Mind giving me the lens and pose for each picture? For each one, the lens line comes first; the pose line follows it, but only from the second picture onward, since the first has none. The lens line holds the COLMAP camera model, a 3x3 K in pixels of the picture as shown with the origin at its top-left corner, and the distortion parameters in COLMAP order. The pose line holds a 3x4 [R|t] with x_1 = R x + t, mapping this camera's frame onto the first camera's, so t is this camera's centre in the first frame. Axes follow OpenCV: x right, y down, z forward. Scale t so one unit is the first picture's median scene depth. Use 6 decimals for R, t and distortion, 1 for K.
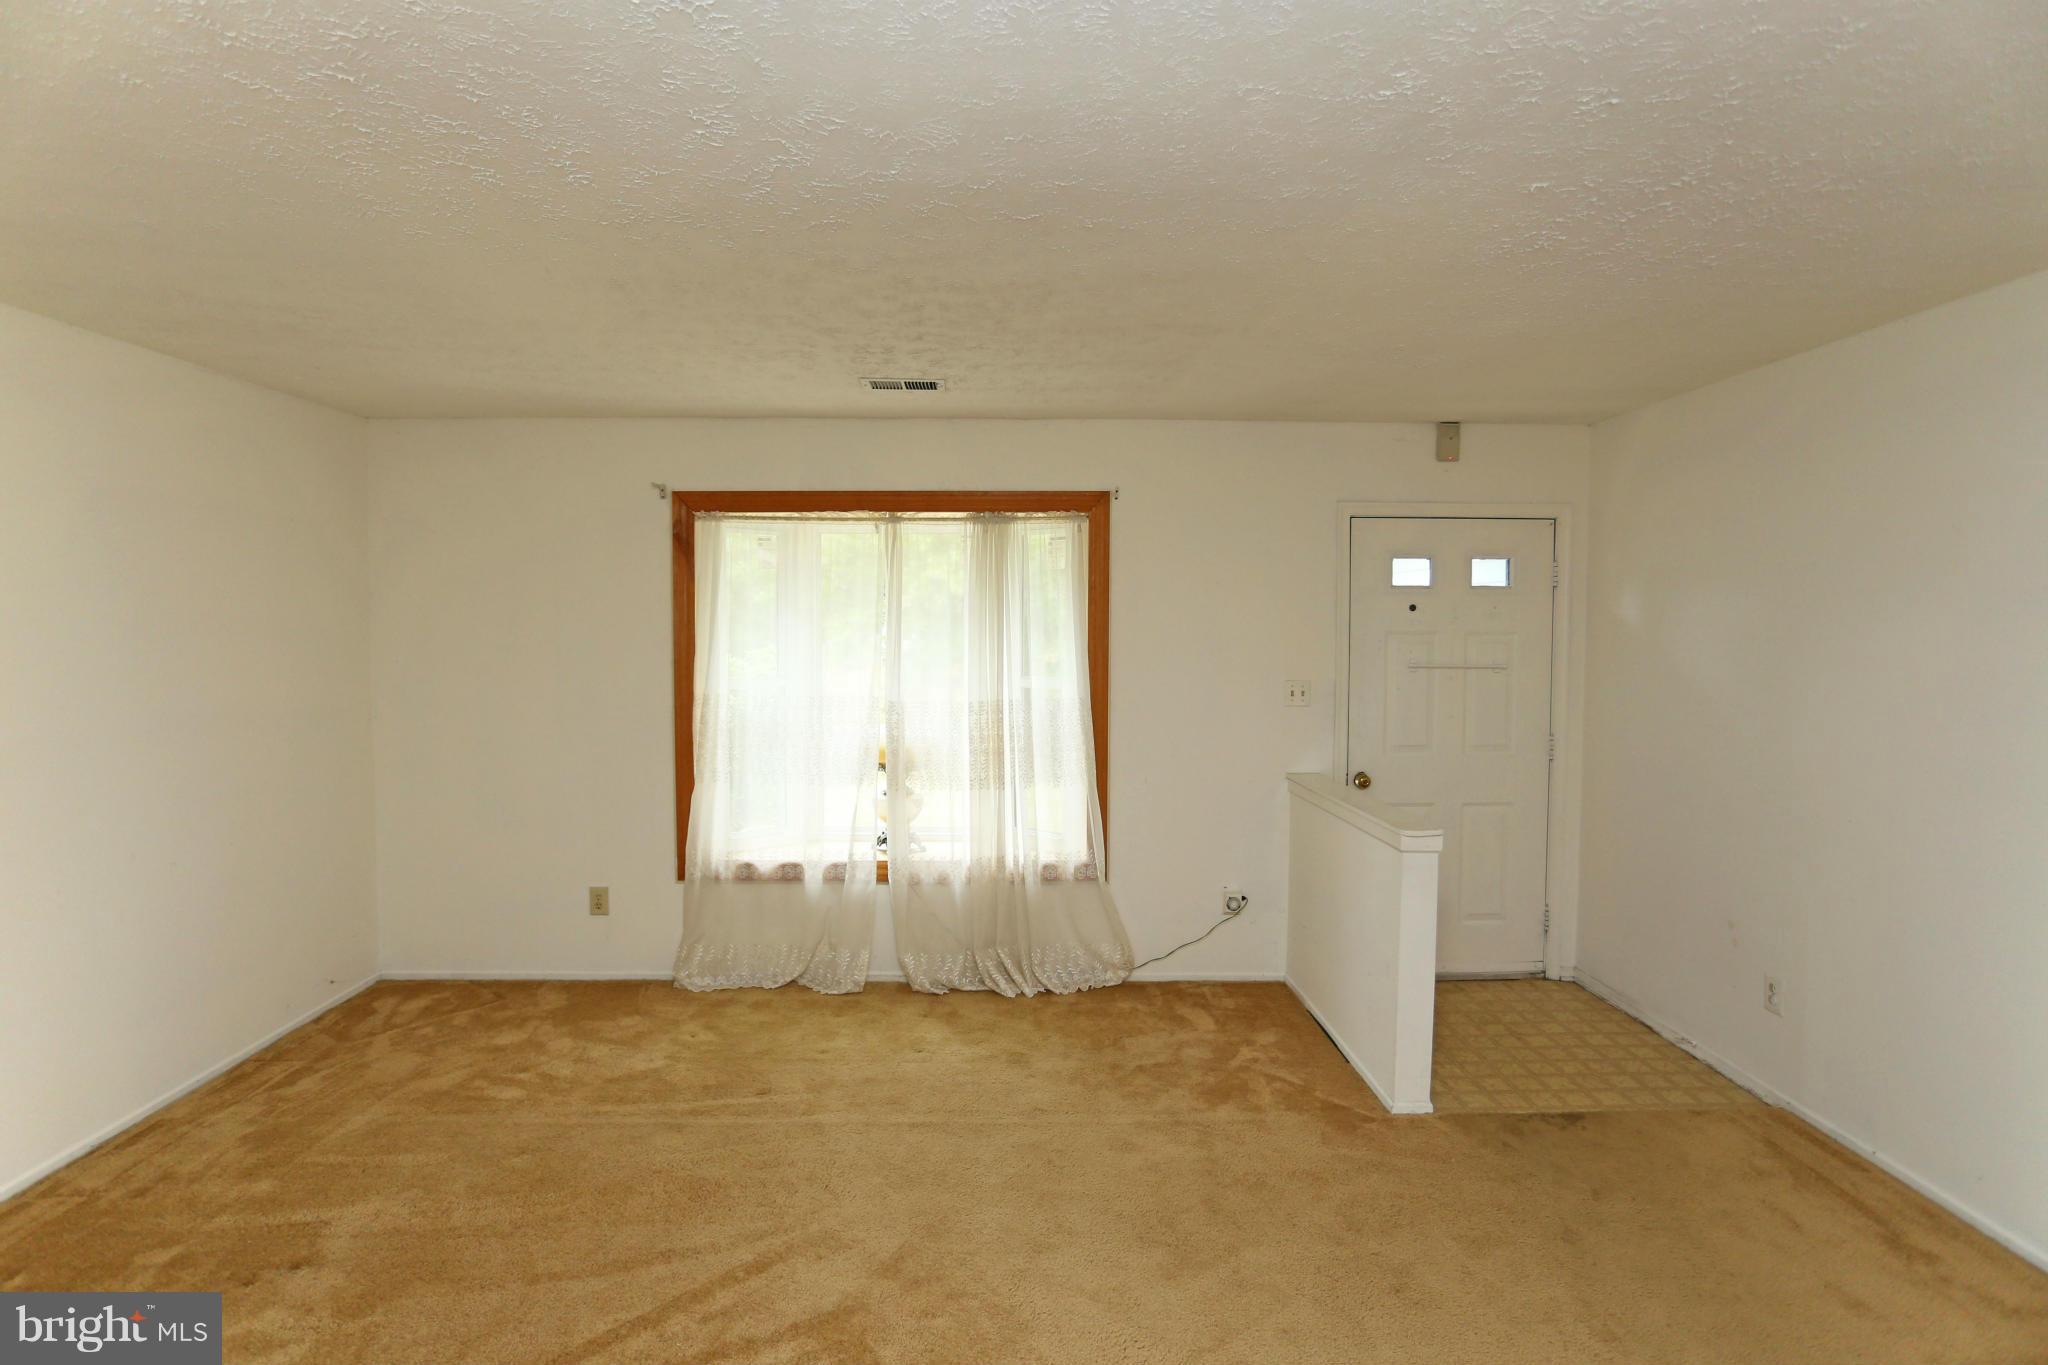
lens RADIAL K [[1007.4, 0, 1018.0], [0, 1007.4, 668.7], [0, 0, 1]] dist [-0.003838, 0.002801]
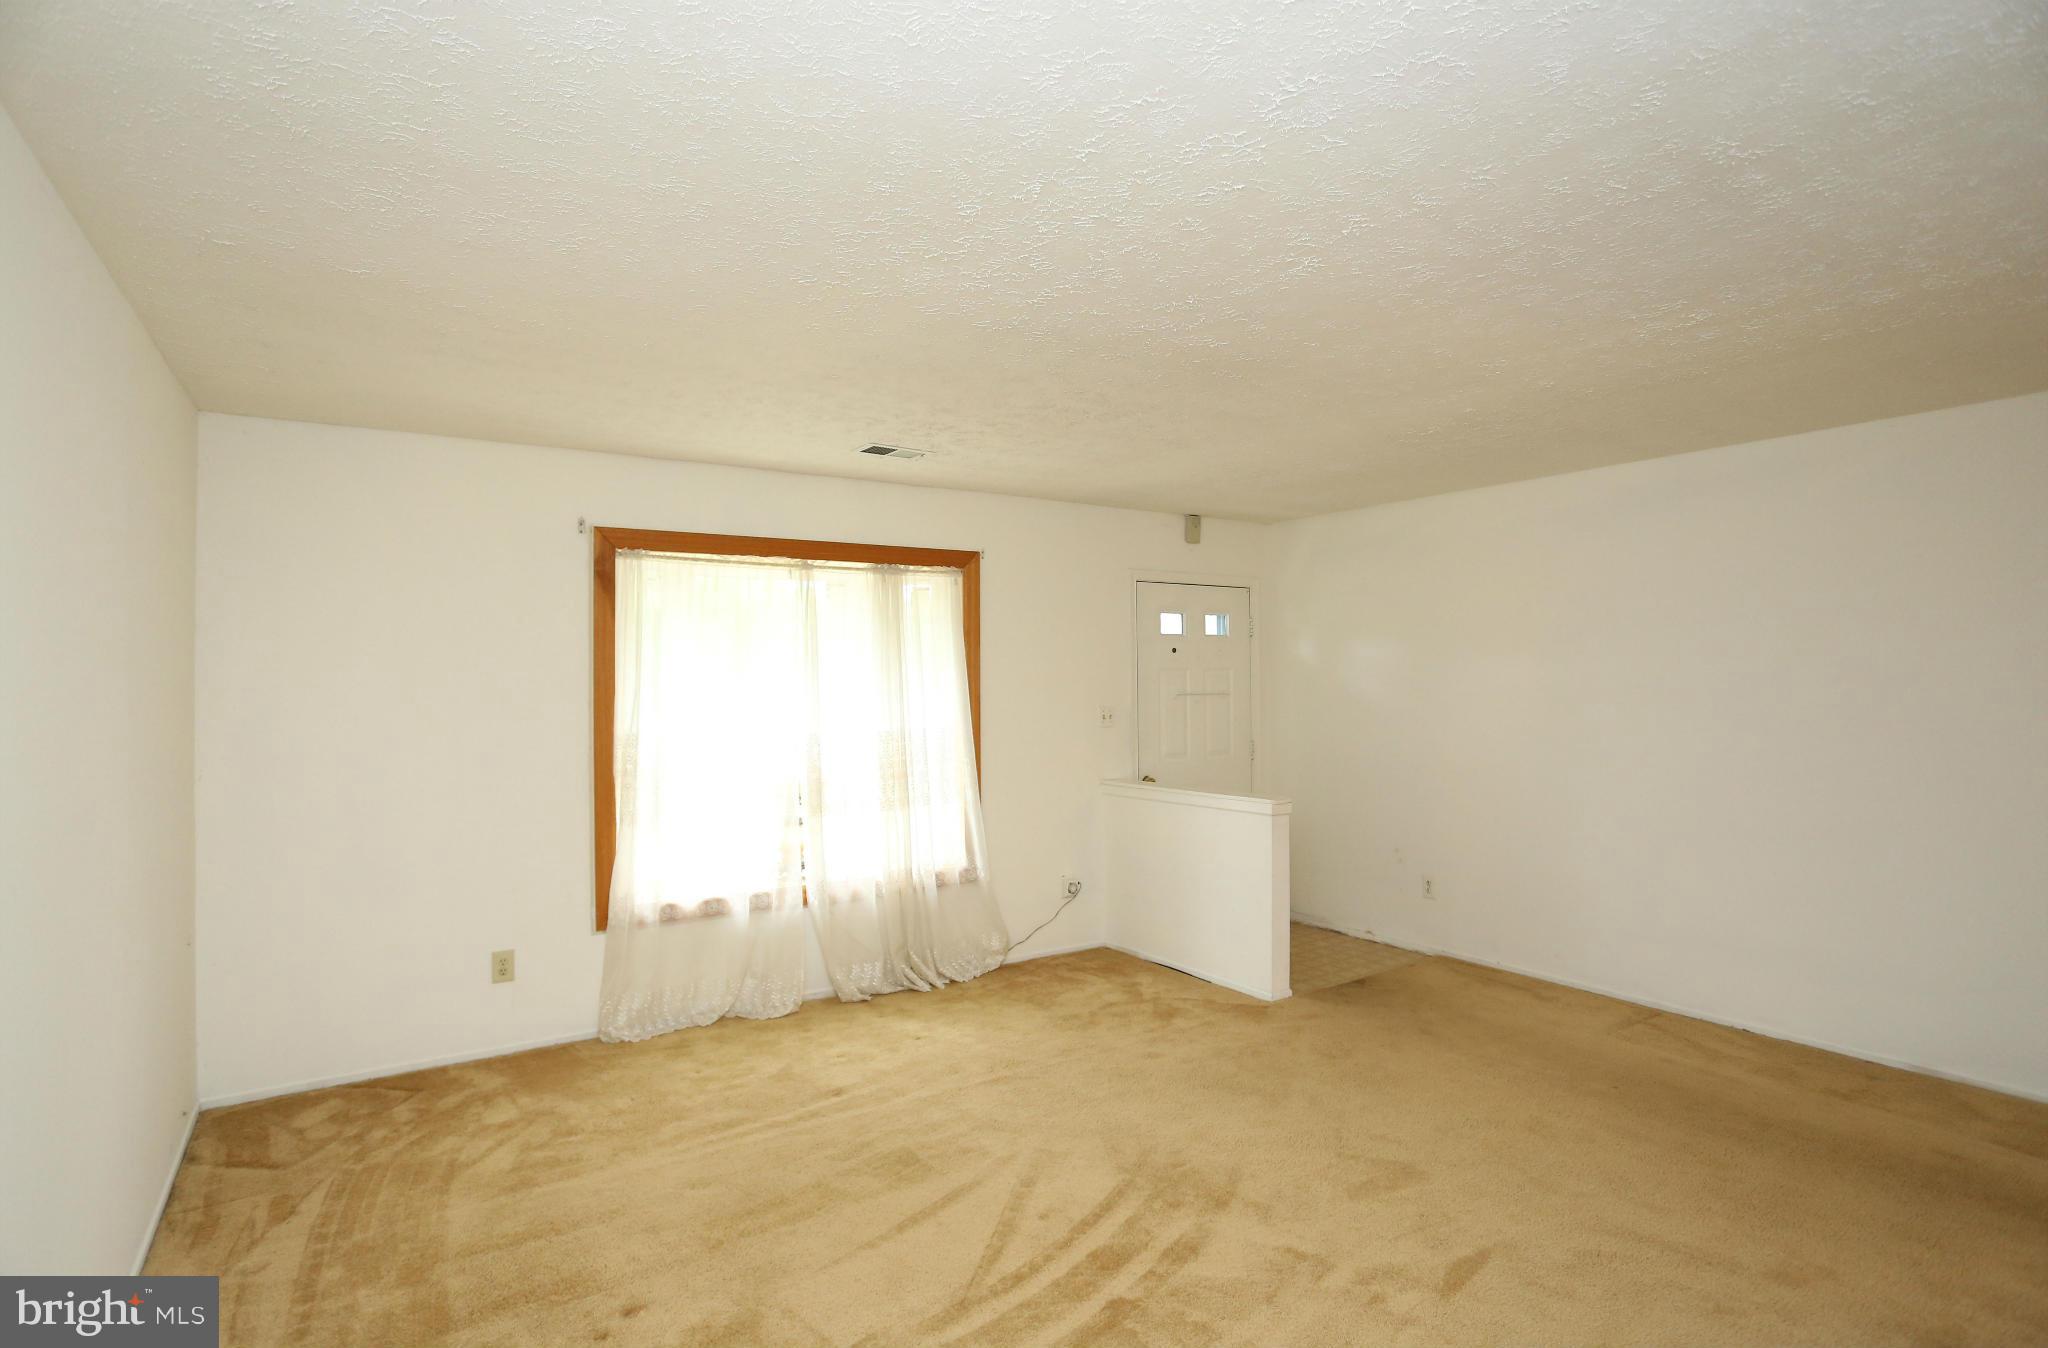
lens RADIAL K [[1040.1, 0, 1019.3], [0, 1040.1, 668.1], [0, 0, 1]] dist [-0.018083, 0.000742]
pose [[0.842383, -0.004168, 0.538863, -0.532113], [0.027593, 0.998992, -0.035407, 0.006641], [-0.538172, 0.044695, 0.841649, -0.053742]]
